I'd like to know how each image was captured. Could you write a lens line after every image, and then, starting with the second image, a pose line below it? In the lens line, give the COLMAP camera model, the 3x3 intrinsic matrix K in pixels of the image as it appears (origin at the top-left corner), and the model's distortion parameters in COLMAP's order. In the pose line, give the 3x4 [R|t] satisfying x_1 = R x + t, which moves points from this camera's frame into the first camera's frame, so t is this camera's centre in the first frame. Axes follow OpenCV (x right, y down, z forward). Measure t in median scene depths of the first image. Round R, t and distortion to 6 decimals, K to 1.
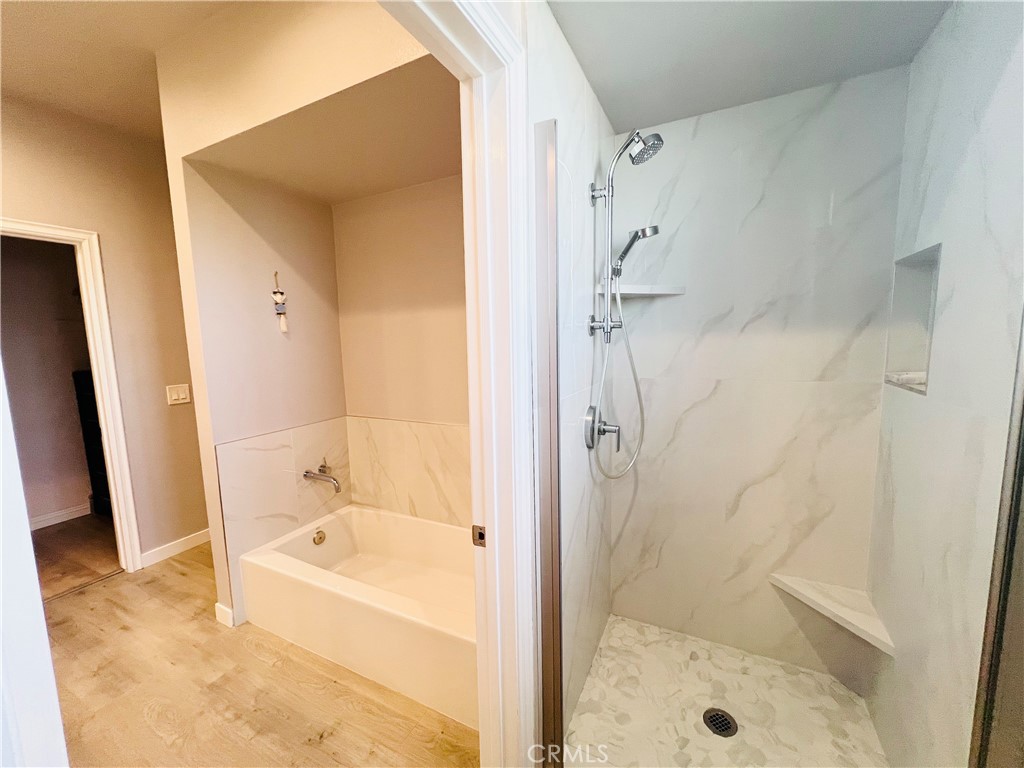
lens RADIAL K [[411.3, 0, 512.0], [0, 411.3, 384.0], [0, 0, 1]] dist [-0.000487, -0.000100]
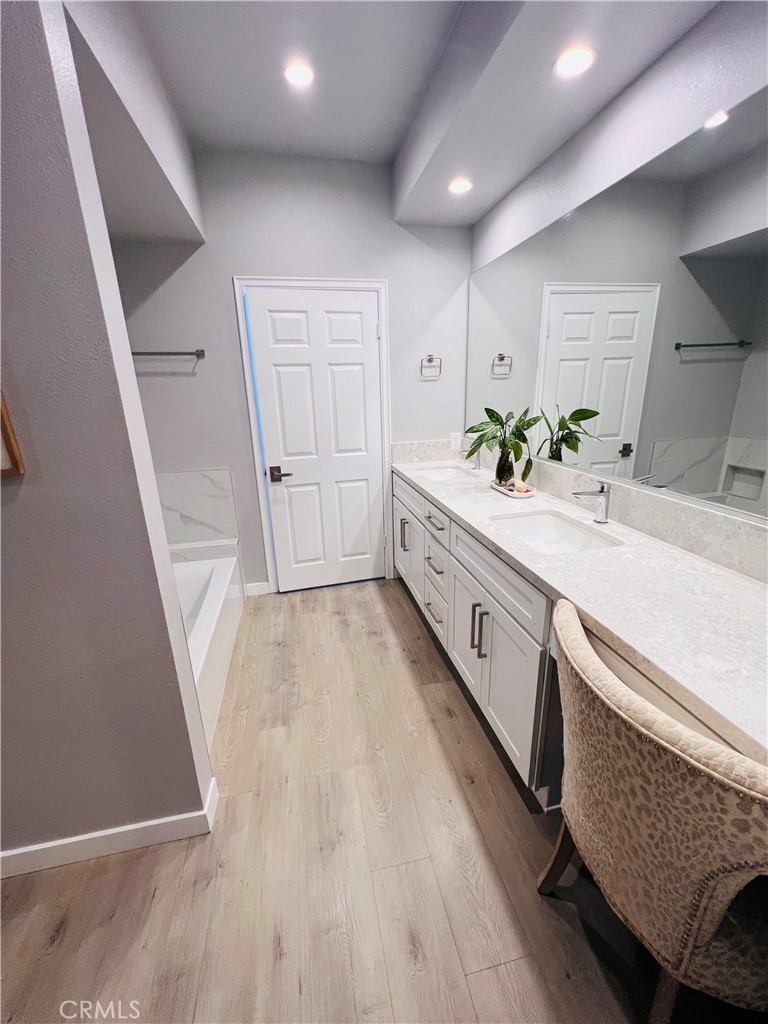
lens RADIAL K [[411.3, 0, 384.0], [0, 411.3, 512.0], [0, 0, 1]] dist [-0.000487, -0.000100]
pose [[-0.625275, -0.185745, 0.757978, -1.621638], [0.133754, 0.931385, 0.338575, -0.109740], [-0.768857, 0.313084, -0.557527, 1.242837]]
